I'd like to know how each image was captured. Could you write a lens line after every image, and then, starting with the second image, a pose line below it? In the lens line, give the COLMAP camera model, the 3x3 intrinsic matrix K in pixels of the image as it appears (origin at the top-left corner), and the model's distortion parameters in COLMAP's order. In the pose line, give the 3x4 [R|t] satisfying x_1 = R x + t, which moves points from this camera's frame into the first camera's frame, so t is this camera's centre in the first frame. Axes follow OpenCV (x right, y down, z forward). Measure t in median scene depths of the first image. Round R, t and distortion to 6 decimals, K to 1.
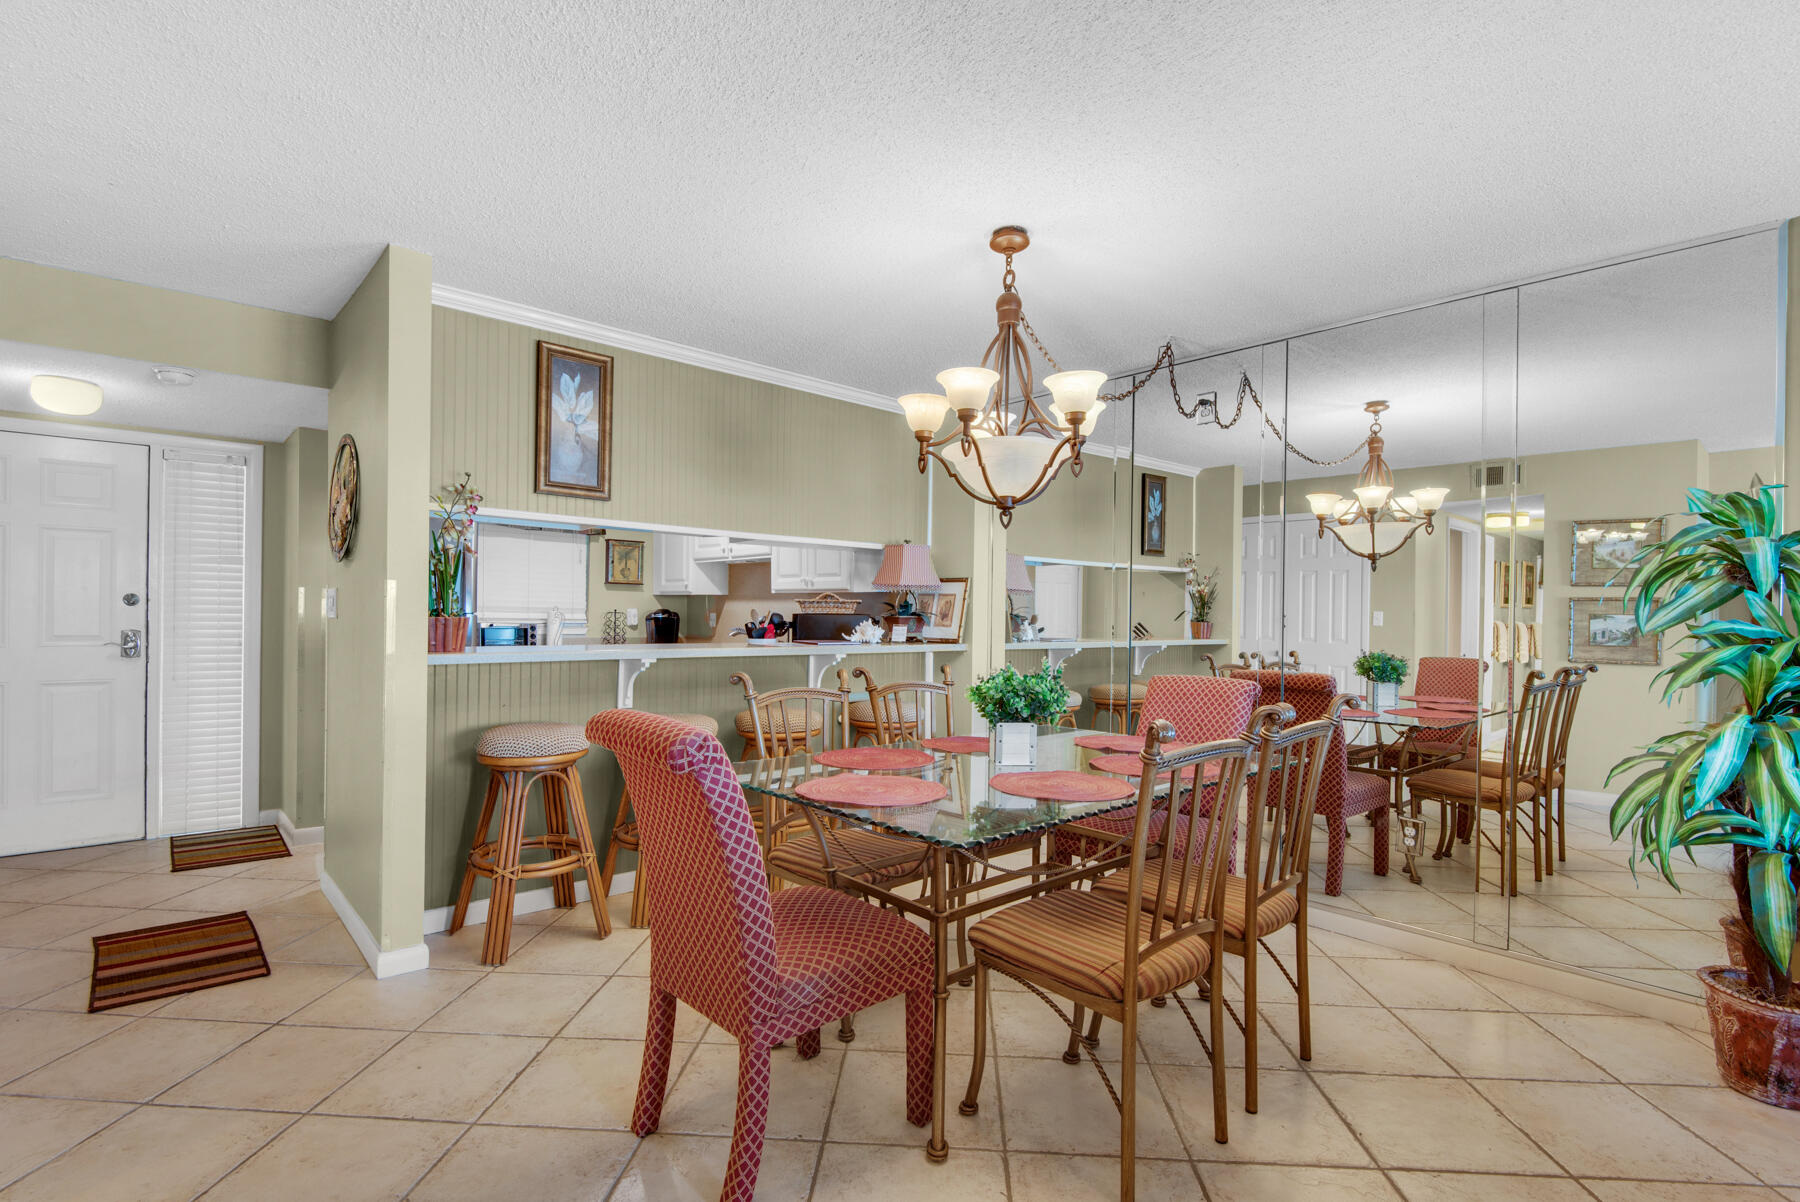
lens RADIAL K [[846.1, 0, 916.2], [0, 846.1, 614.5], [0, 0, 1]] dist [0.007360, 0.000076]
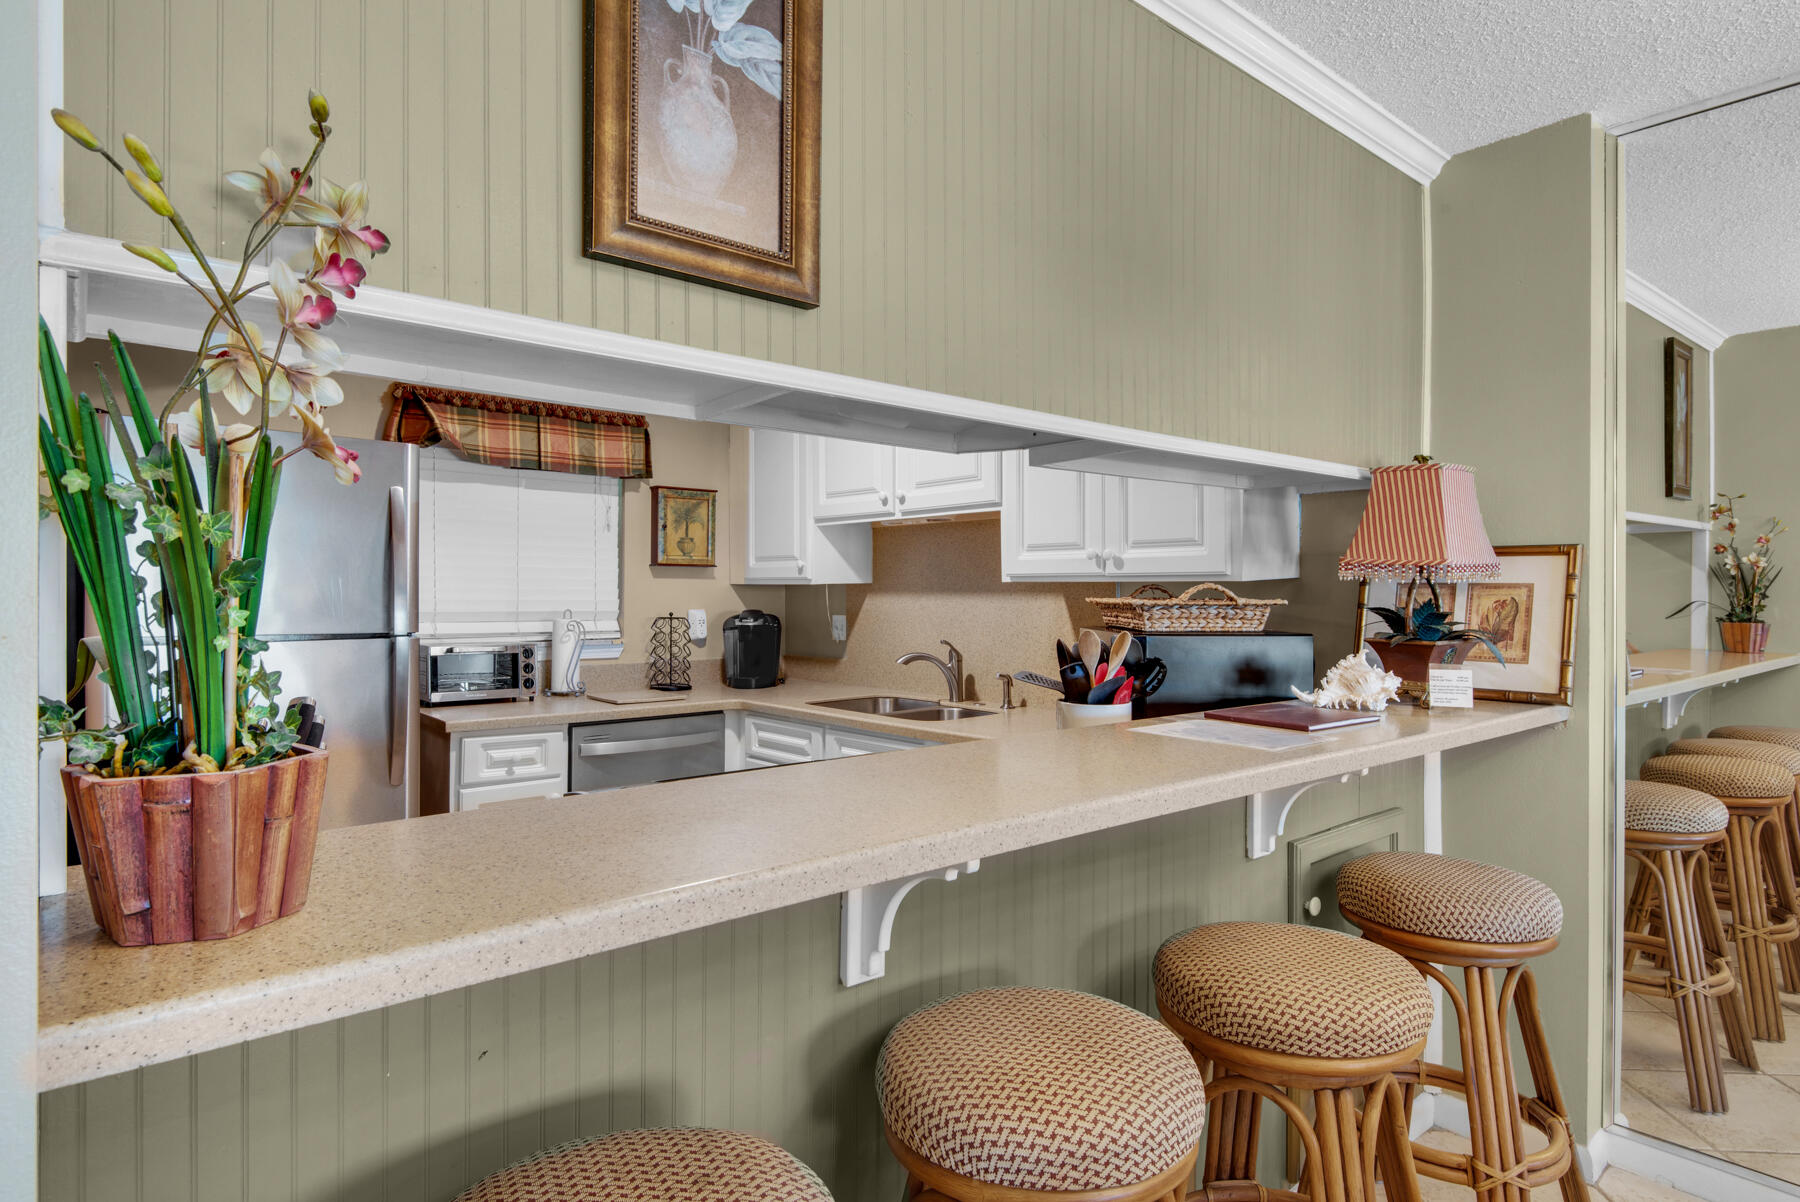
lens RADIAL K [[1002.4, 0, 905.0], [0, 1002.4, 590.4], [0, 0, 1]] dist [0.025909, -0.000843]
pose [[0.998876, -0.012599, -0.045704, -0.193789], [0.012521, 0.999920, -0.001995, -0.019256], [0.045725, 0.001421, 0.998953, 0.395590]]
